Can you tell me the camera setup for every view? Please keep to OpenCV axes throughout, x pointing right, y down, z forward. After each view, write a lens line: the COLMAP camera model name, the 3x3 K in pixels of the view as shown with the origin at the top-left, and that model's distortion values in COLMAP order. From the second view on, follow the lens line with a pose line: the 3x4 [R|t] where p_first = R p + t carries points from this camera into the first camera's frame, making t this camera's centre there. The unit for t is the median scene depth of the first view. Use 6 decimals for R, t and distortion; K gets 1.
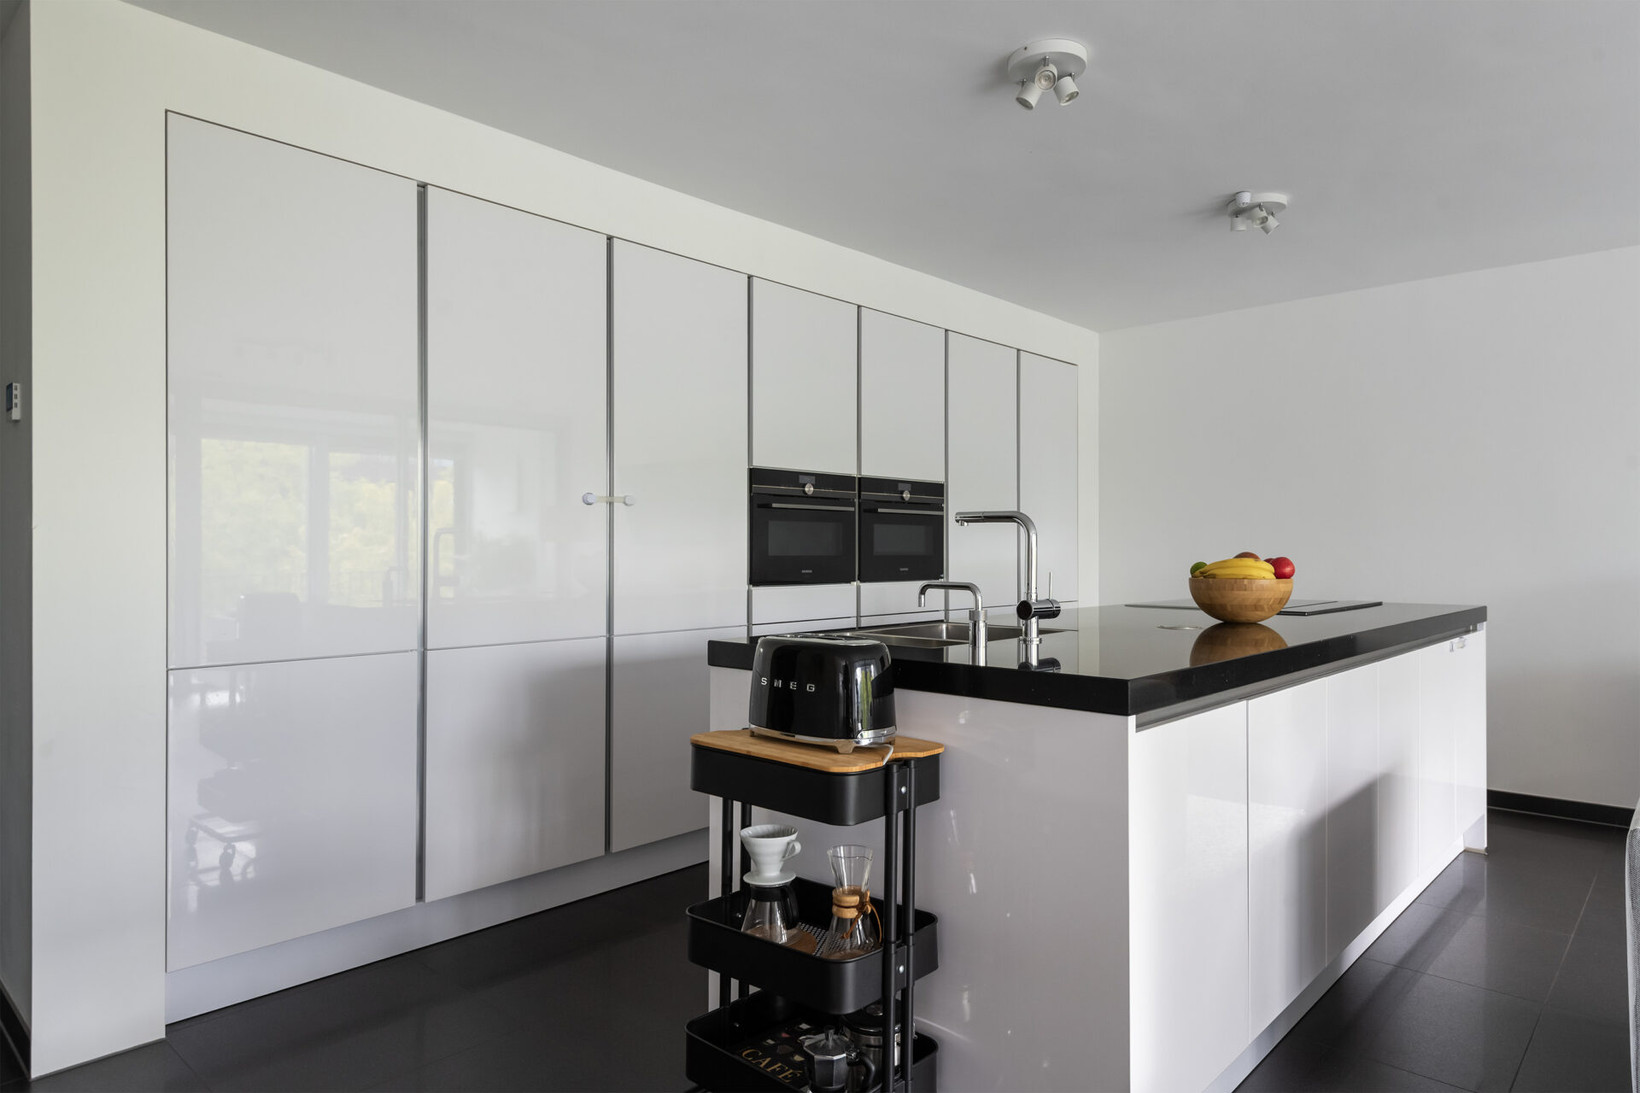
lens RADIAL K [[987.7, 0, 822.4], [0, 987.7, 555.7], [0, 0, 1]] dist [-0.001828, -0.000282]
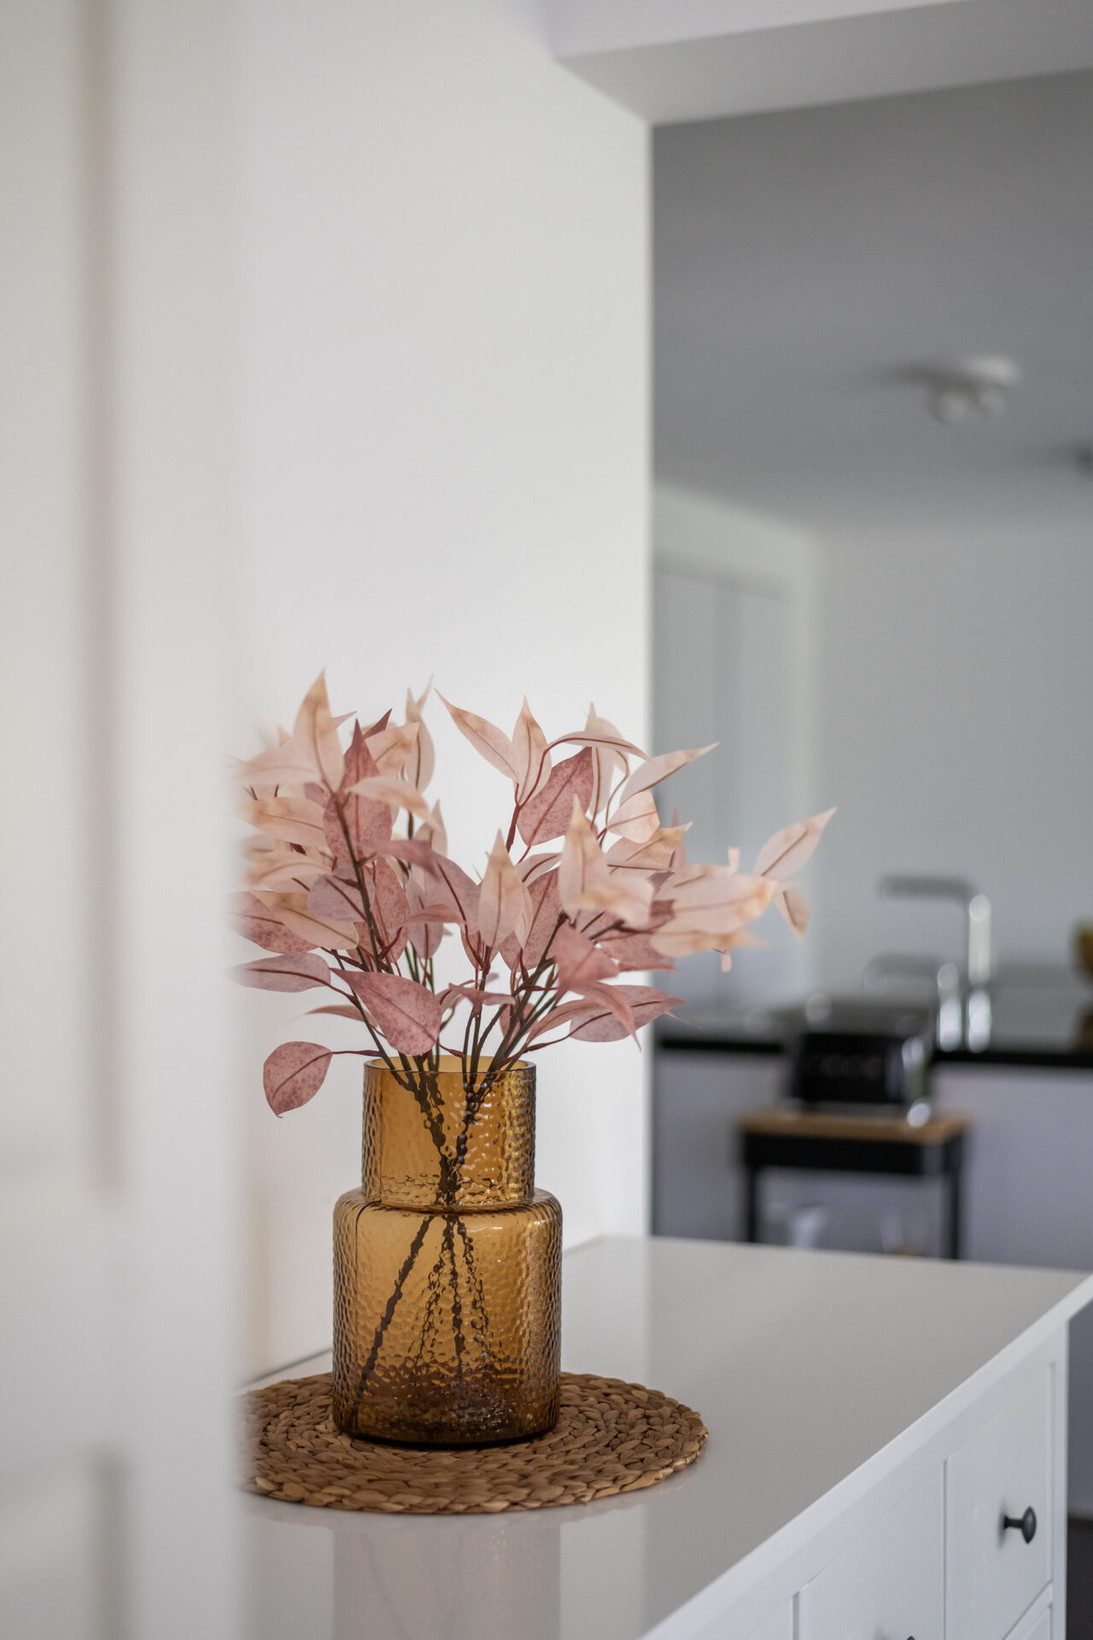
lens RADIAL K [[2401.0, 0, 546.5], [0, 2401.0, 820.0], [0, 0, 1]] dist [-0.004241, -0.013113]
pose [[0.951976, 0.000147, 0.306174, -0.612973], [-0.003425, 0.999942, 0.010170, -0.085412], [-0.306155, -0.010730, 0.951921, -0.736166]]
